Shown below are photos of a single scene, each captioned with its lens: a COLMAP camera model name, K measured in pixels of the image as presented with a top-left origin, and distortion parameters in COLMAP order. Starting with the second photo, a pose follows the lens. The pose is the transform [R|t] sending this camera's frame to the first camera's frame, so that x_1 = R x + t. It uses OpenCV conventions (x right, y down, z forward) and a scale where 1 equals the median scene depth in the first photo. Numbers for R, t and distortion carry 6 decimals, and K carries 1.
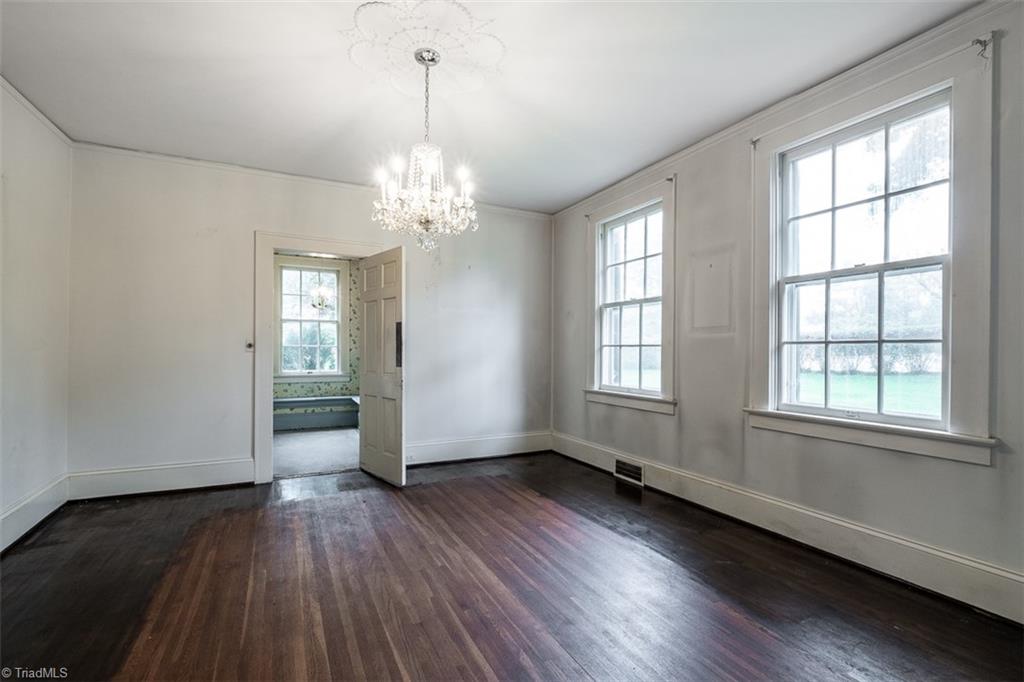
lens RADIAL K [[457.7, 0, 512.2], [0, 457.7, 352.4], [0, 0, 1]] dist [-0.000397, -0.000209]
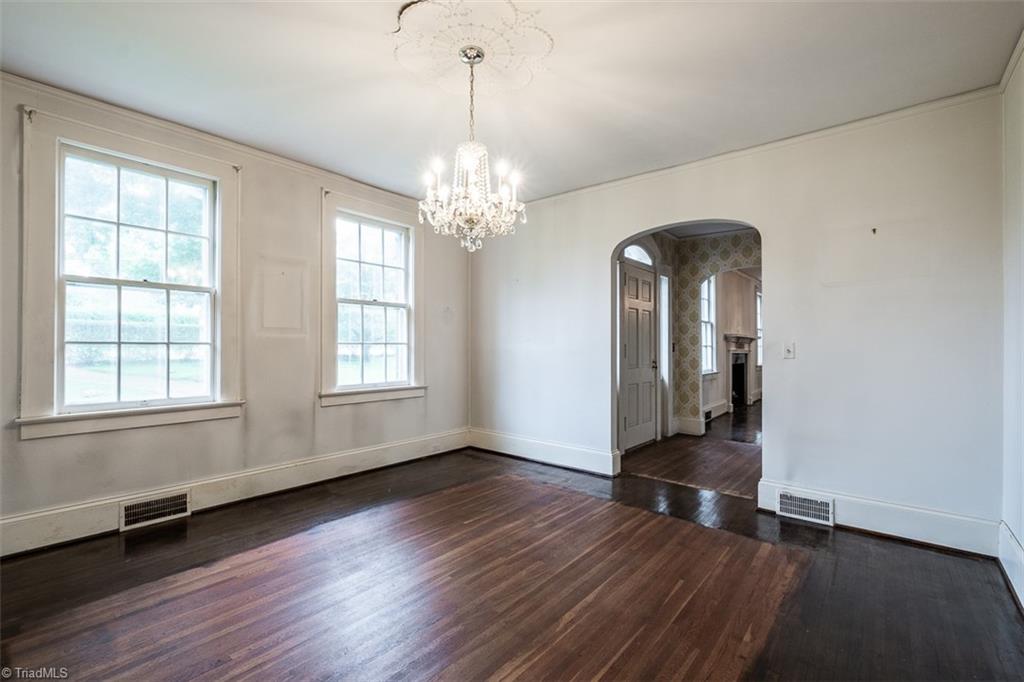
lens RADIAL K [[455.0, 0, 500.7], [0, 455.0, 340.3], [0, 0, 1]] dist [-0.001269, -0.000181]
pose [[-0.379525, -0.001938, 0.925179, -0.731519], [-0.005873, 0.999983, -0.000315, -0.026461], [-0.925163, -0.005553, -0.379530, 0.851693]]
